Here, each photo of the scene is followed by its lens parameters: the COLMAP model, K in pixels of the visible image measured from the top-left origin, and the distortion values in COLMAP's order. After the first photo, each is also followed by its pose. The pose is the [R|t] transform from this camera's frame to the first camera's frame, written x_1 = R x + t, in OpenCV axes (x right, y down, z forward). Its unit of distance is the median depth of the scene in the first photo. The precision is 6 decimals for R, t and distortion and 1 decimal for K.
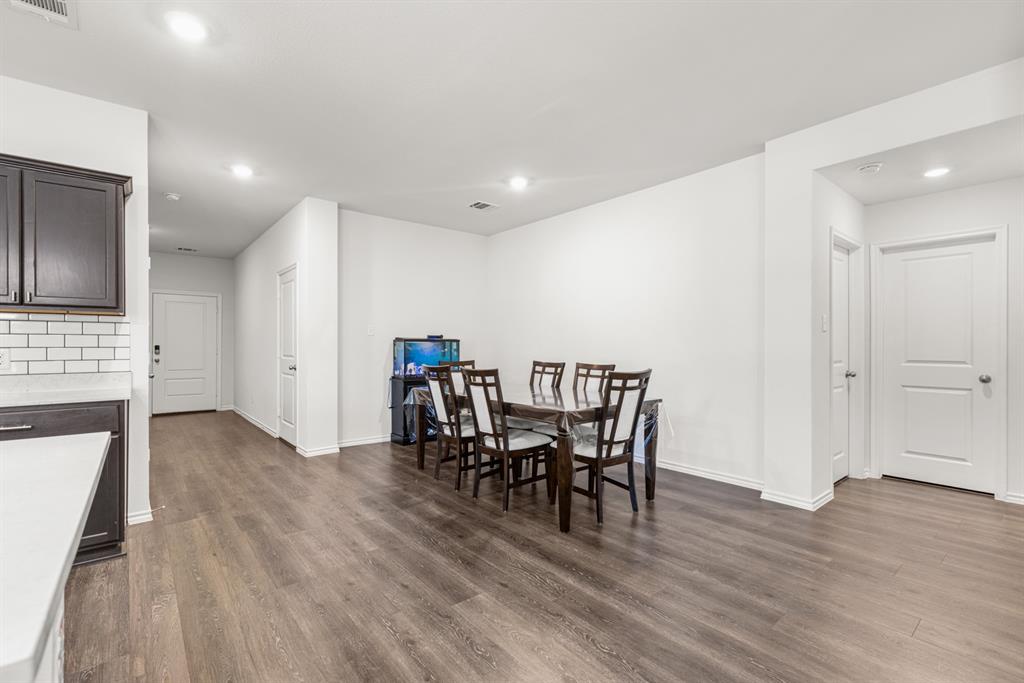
lens RADIAL K [[453.9, 0, 508.1], [0, 453.9, 344.7], [0, 0, 1]] dist [0.001987, 0.000850]
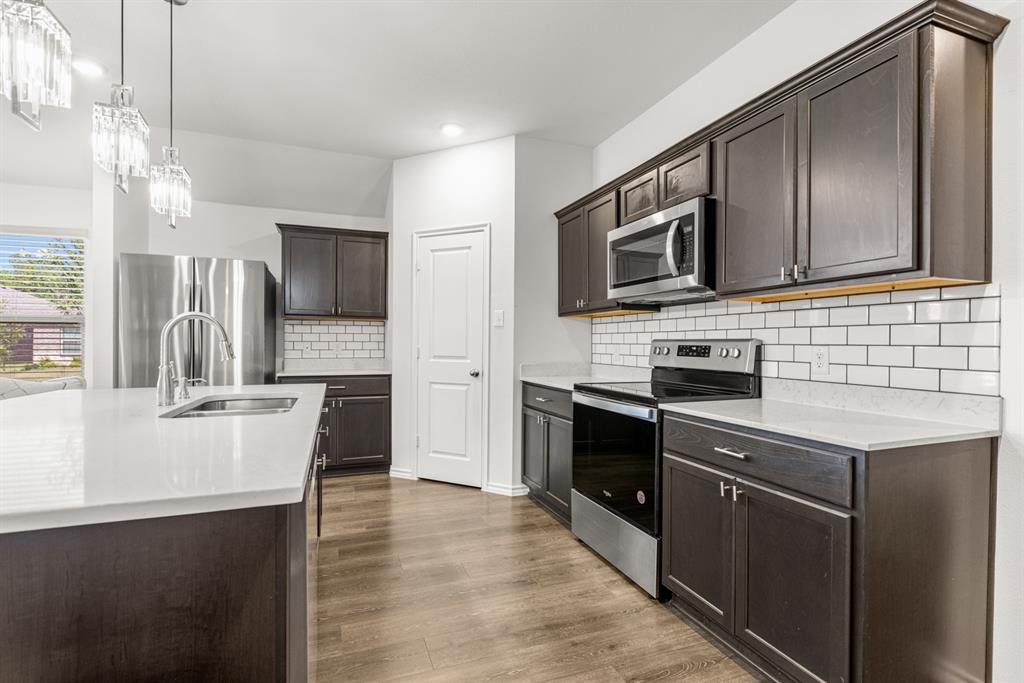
lens RADIAL K [[466.6, 0, 508.9], [0, 466.6, 340.1], [0, 0, 1]] dist [0.003408, 0.000557]
pose [[-0.325257, -0.005271, -0.945611, -0.196008], [-0.005867, 0.999976, -0.003556, 0.003730], [0.945607, 0.004391, -0.325281, 0.694273]]
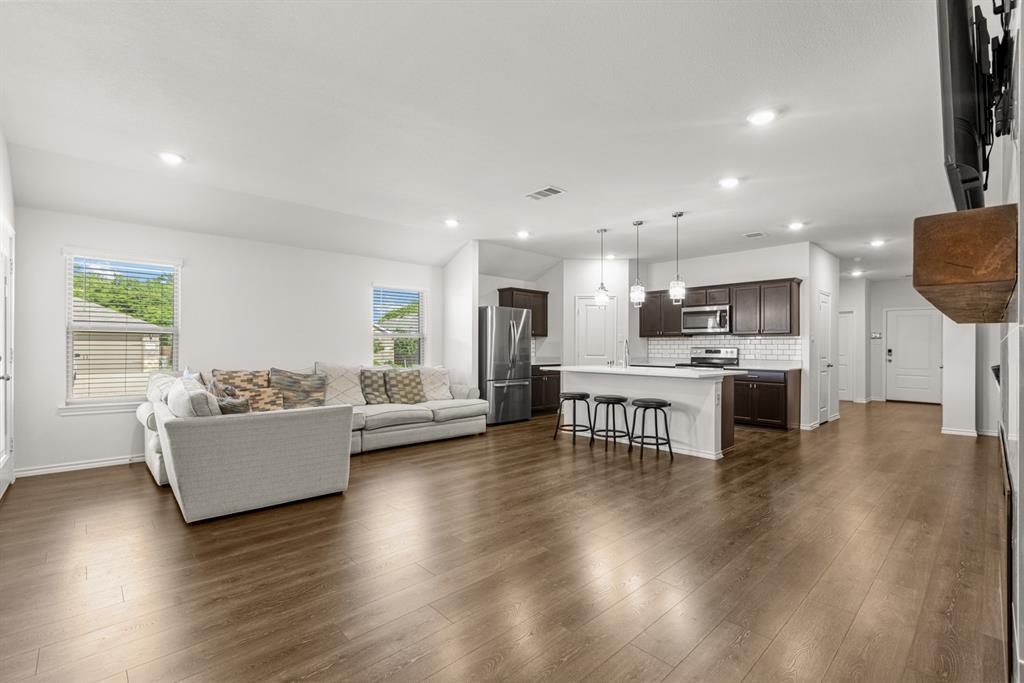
lens RADIAL K [[453.9, 0, 504.8], [0, 453.9, 342.4], [0, 0, 1]] dist [0.001987, 0.000850]
pose [[0.075333, -0.008712, -0.997120, 1.323590], [-0.005705, 0.999942, -0.009167, -0.001889], [0.997142, 0.006379, 0.075279, -0.636022]]
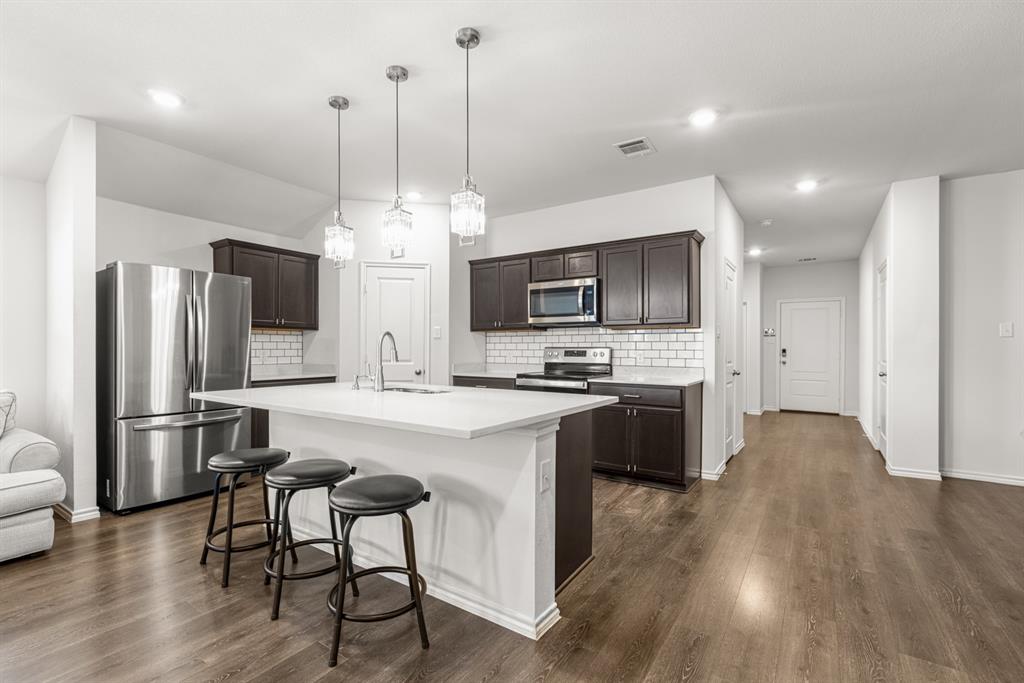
lens RADIAL K [[453.9, 0, 503.5], [0, 453.9, 344.1], [0, 0, 1]] dist [0.001987, 0.000850]
pose [[0.285306, -0.007869, -0.958404, 0.334093], [-0.002082, 0.999959, -0.008830, 0.000500], [0.958434, 0.004514, 0.285278, 0.023260]]
